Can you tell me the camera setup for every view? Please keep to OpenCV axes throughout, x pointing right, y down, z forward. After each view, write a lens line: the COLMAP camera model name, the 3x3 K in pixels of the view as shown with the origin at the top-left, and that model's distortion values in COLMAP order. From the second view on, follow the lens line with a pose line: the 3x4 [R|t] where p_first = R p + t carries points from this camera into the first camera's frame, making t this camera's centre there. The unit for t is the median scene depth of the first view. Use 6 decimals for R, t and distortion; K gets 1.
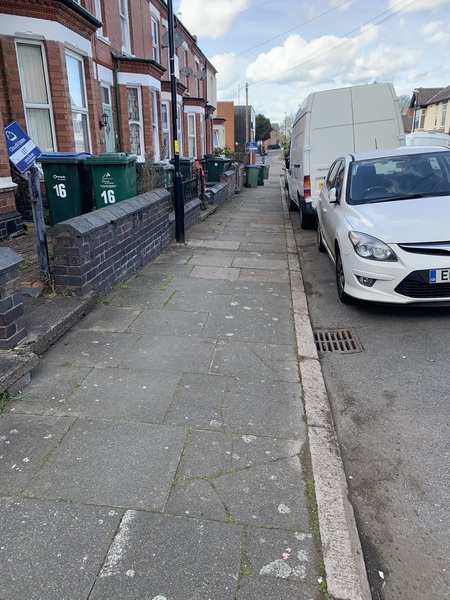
lens RADIAL K [[475.5, 0, 225.0], [0, 475.5, 300.0], [0, 0, 1]] dist [0.077634, -0.072869]
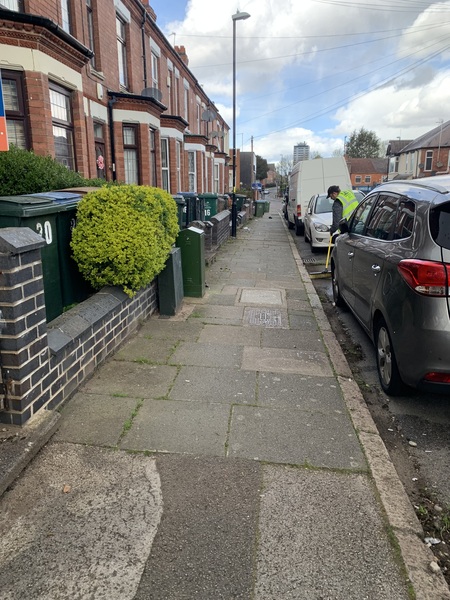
lens RADIAL K [[469.7, 0, 225.0], [0, 469.7, 300.0], [0, 0, 1]] dist [0.171532, -0.351931]
pose [[0.999947, 0.006638, 0.007821, -0.060120], [-0.006072, 0.997506, -0.070314, 0.113562], [-0.008268, 0.070263, 0.997494, -0.380986]]
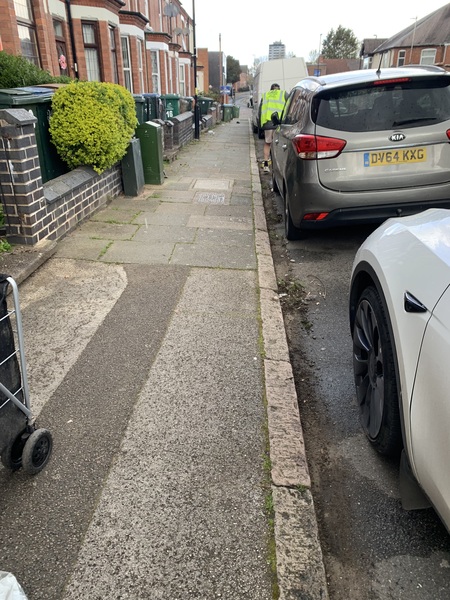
lens RADIAL K [[475.5, 0, 225.0], [0, 475.5, 300.0], [0, 0, 1]] dist [0.077634, -0.072869]
pose [[0.998108, -0.018104, 0.058762, -0.045089], [0.011907, 0.994490, 0.104157, 0.144237], [-0.060324, -0.103260, 0.992823, -0.461558]]
